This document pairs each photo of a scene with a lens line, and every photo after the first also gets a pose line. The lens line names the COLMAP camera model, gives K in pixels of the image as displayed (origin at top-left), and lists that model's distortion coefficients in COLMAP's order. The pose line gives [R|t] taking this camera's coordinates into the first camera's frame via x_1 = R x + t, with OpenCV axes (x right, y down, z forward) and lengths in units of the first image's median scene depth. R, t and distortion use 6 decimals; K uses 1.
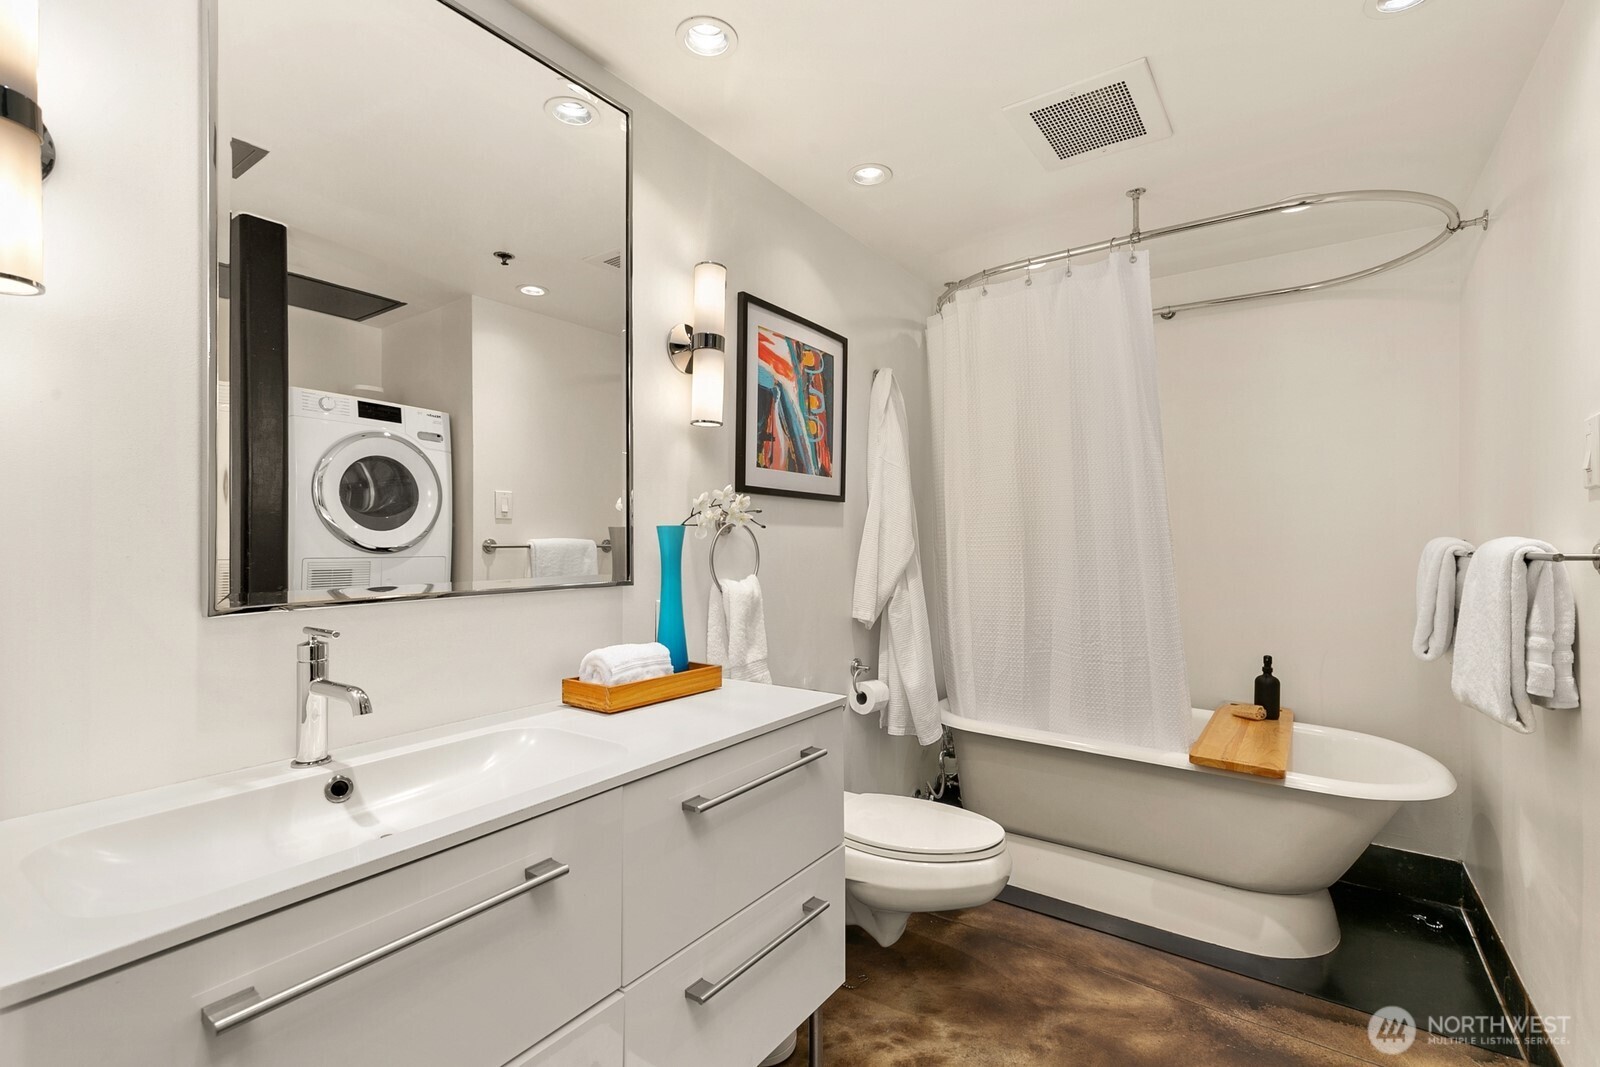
lens RADIAL K [[722.3, 0, 794.4], [0, 722.3, 540.9], [0, 0, 1]] dist [0.013282, -0.001196]
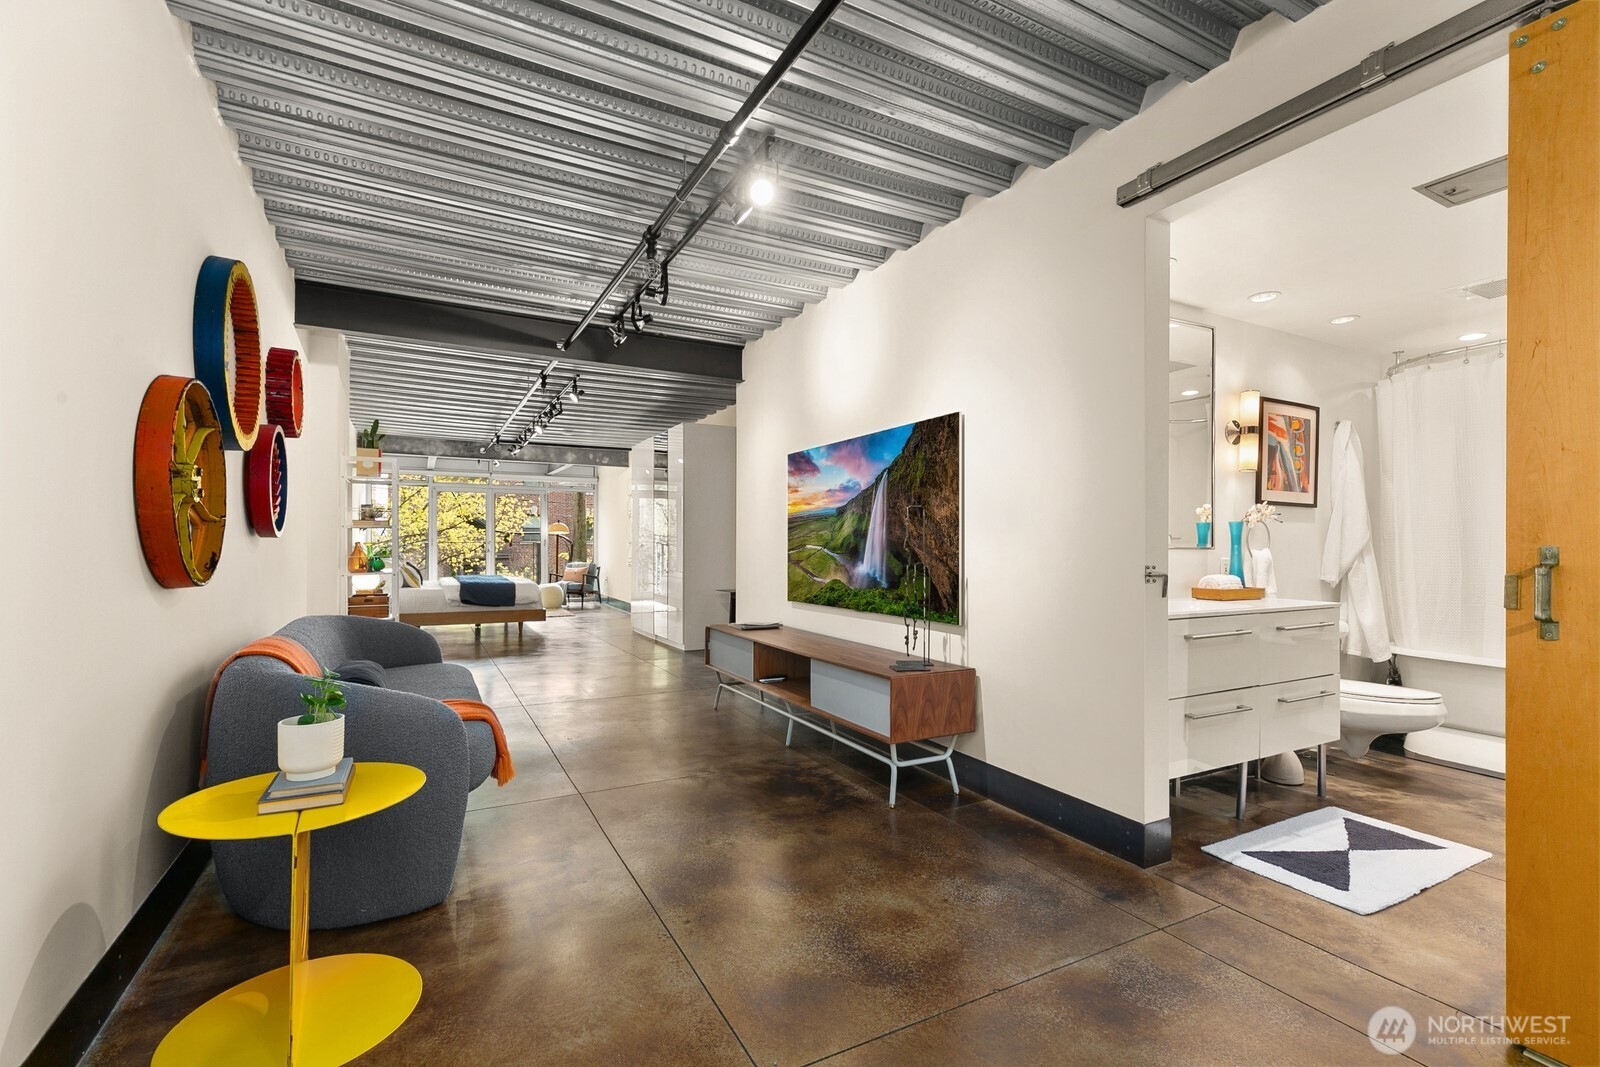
lens RADIAL K [[722.3, 0, 806.3], [0, 722.3, 535.4], [0, 0, 1]] dist [0.013282, -0.001196]
pose [[0.902334, 0.007770, -0.430968, -0.304180], [-0.010719, 0.999933, -0.004414, 0.032688], [0.430904, 0.008602, 0.902357, -1.129991]]
